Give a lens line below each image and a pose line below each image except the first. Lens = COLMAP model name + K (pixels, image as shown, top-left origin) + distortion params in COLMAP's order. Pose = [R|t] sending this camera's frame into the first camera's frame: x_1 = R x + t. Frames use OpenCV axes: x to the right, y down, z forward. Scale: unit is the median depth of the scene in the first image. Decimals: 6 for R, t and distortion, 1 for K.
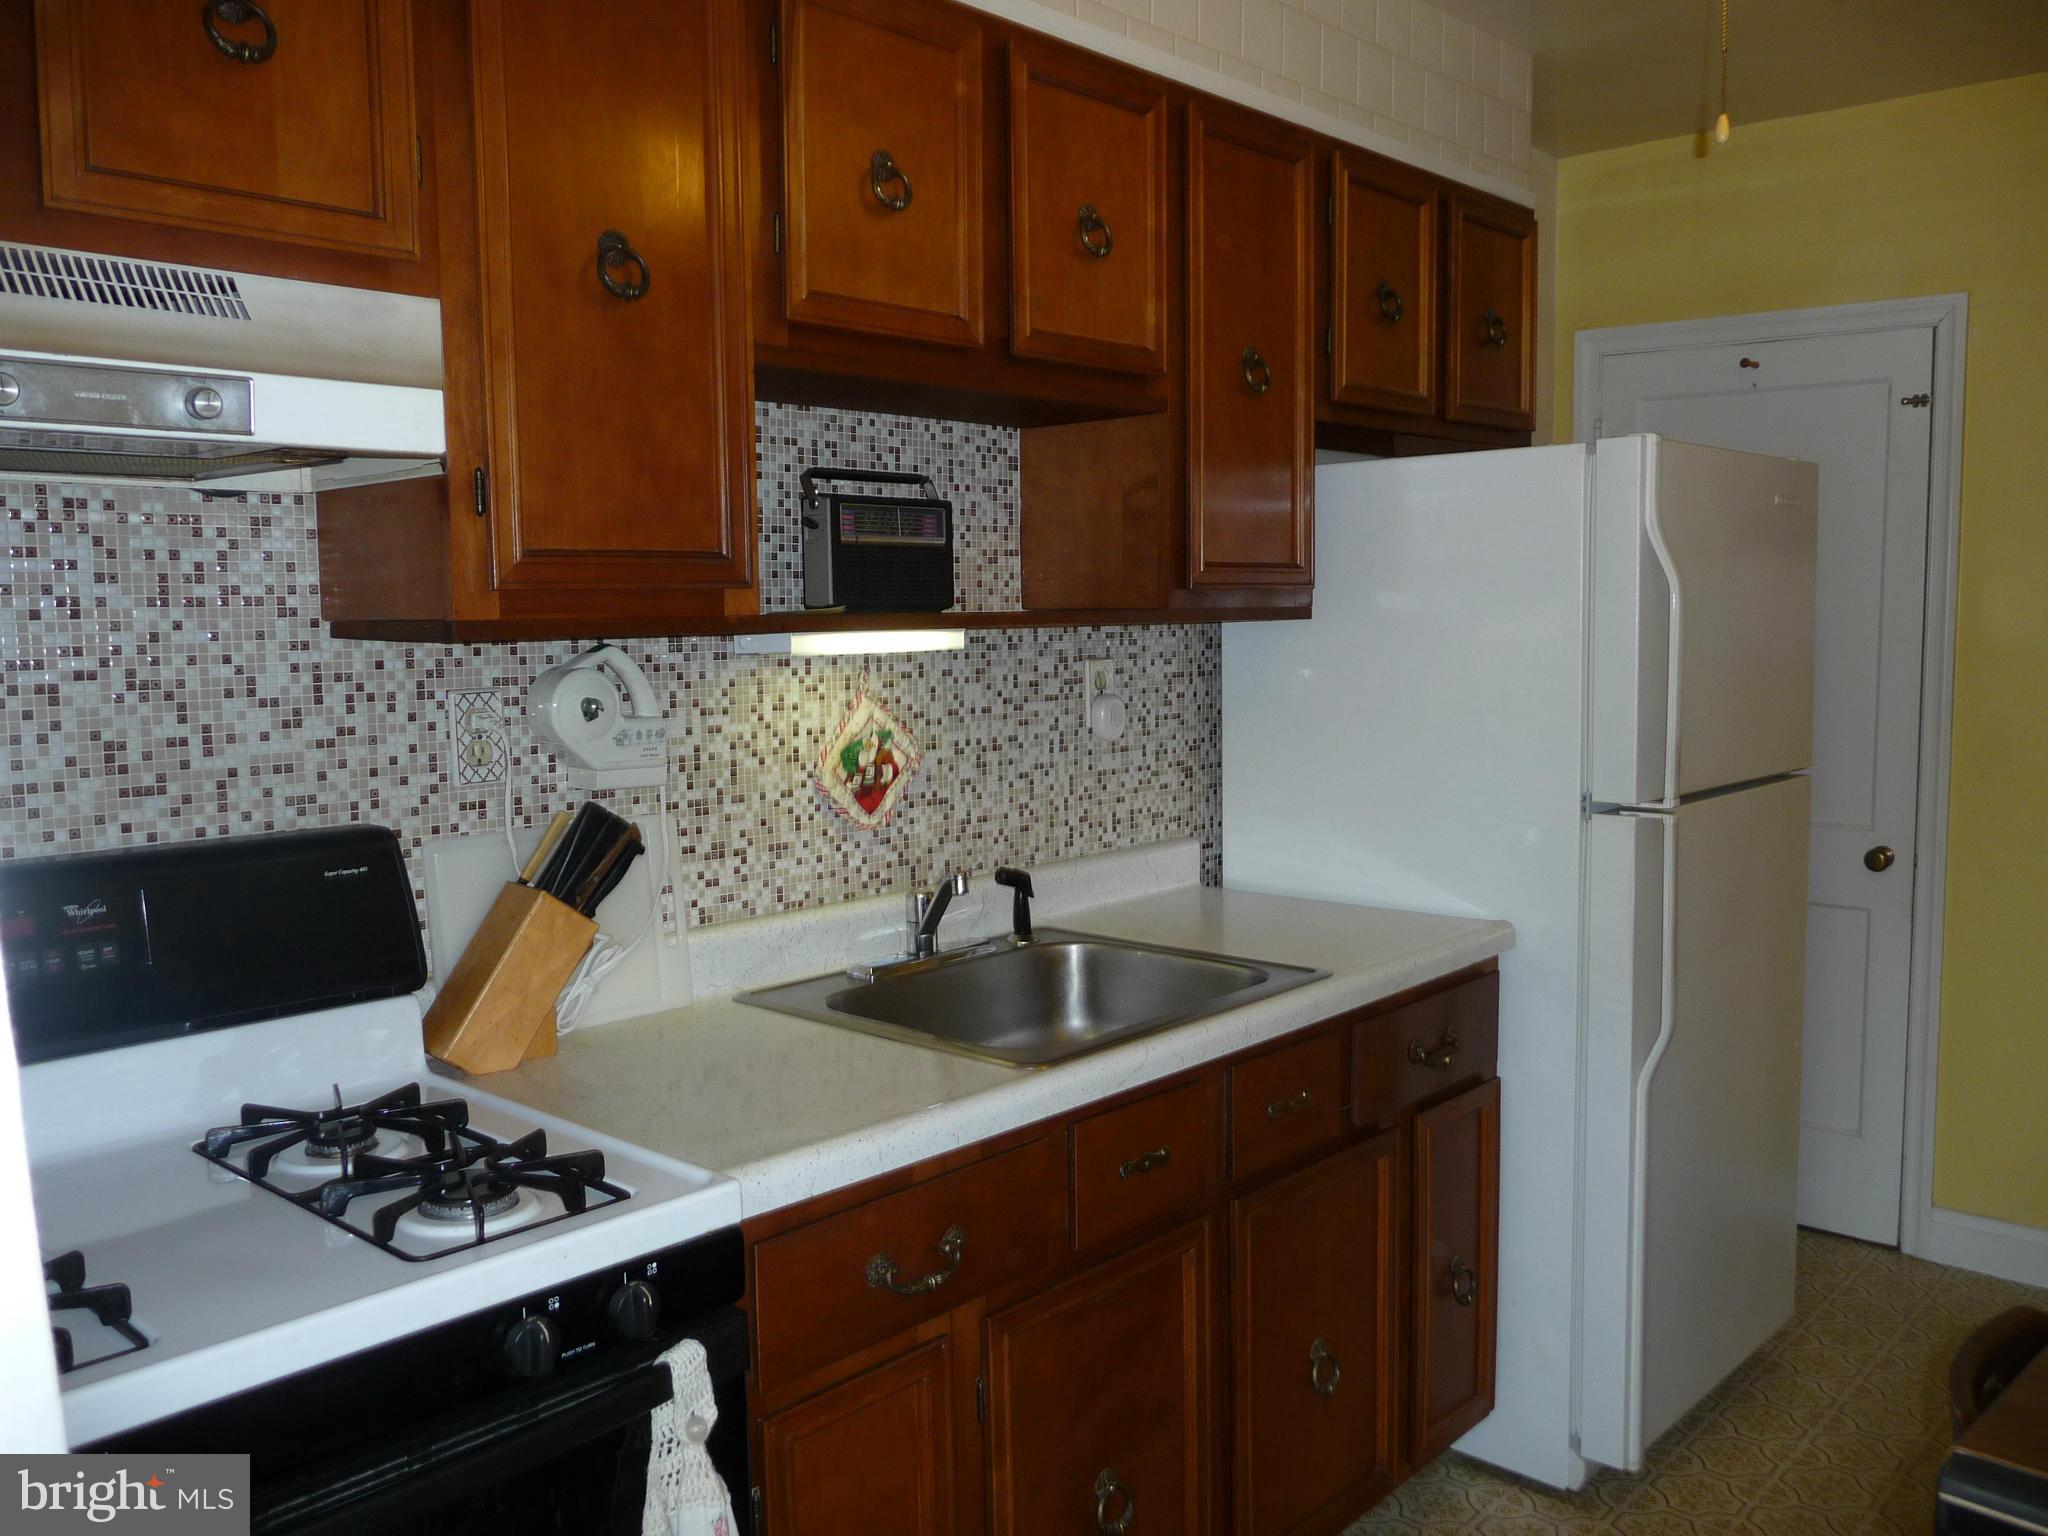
lens RADIAL K [[1665.2, 0, 1029.1], [0, 1665.2, 766.7], [0, 0, 1]] dist [-0.043203, 0.025592]
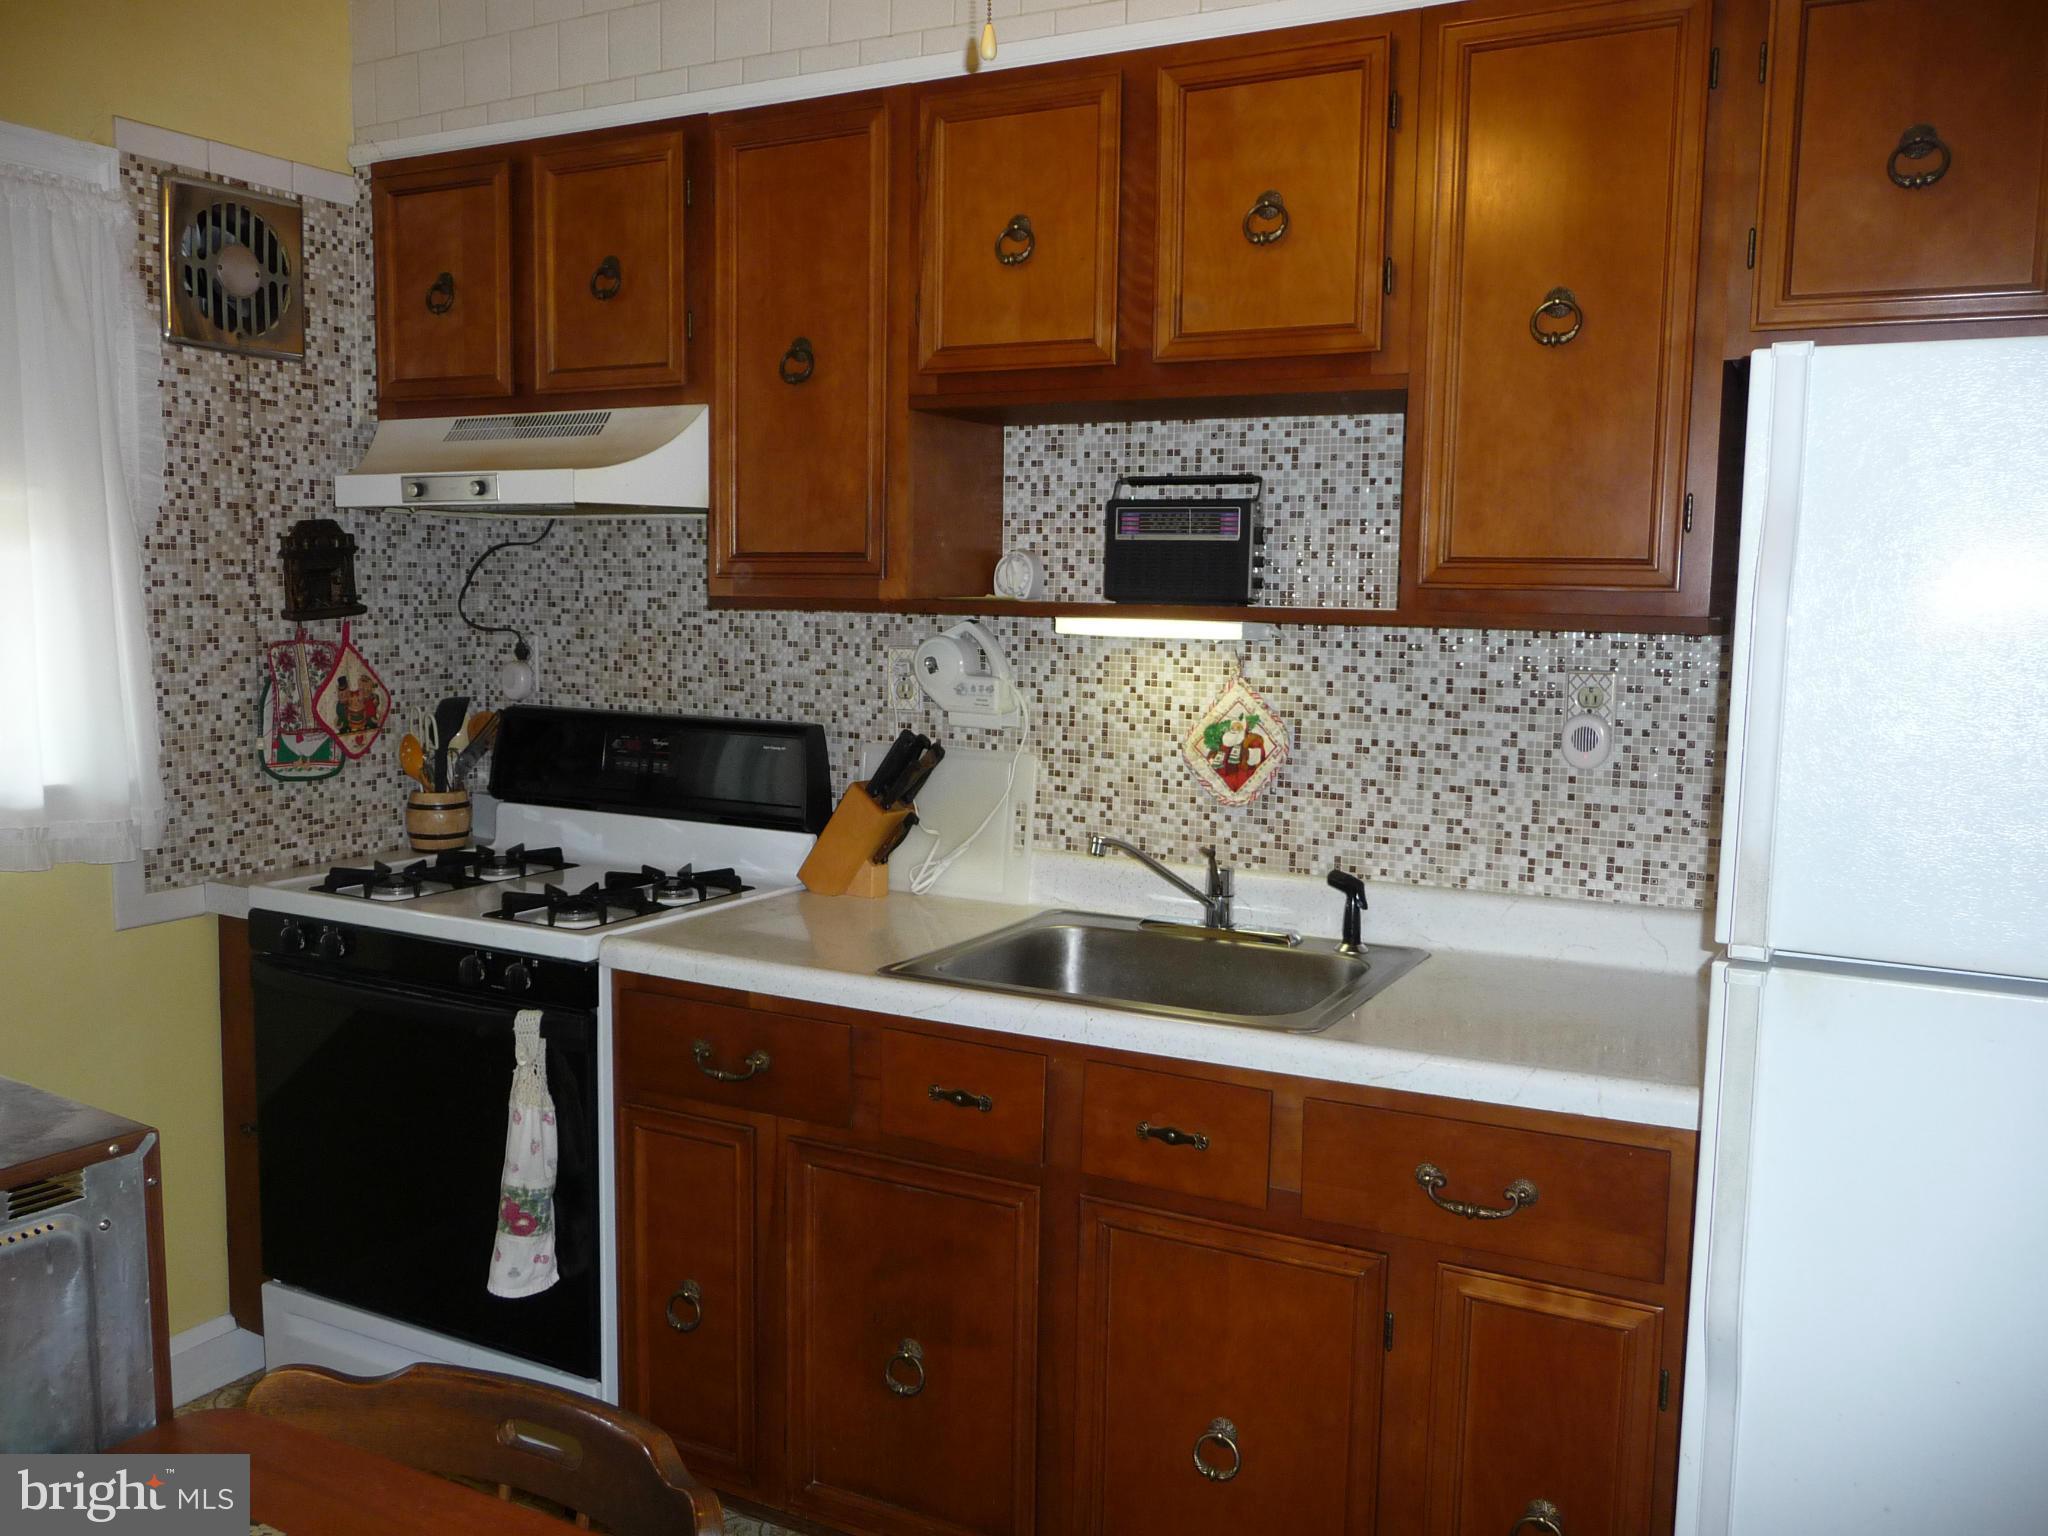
lens RADIAL K [[1665.2, 0, 1029.3], [0, 1665.2, 771.3], [0, 0, 1]] dist [-0.043203, 0.025592]
pose [[0.254286, 0.119979, -0.959658, 0.965828], [-0.112574, 0.989202, 0.093844, -0.075562], [0.960555, 0.084170, 0.265047, 0.625430]]
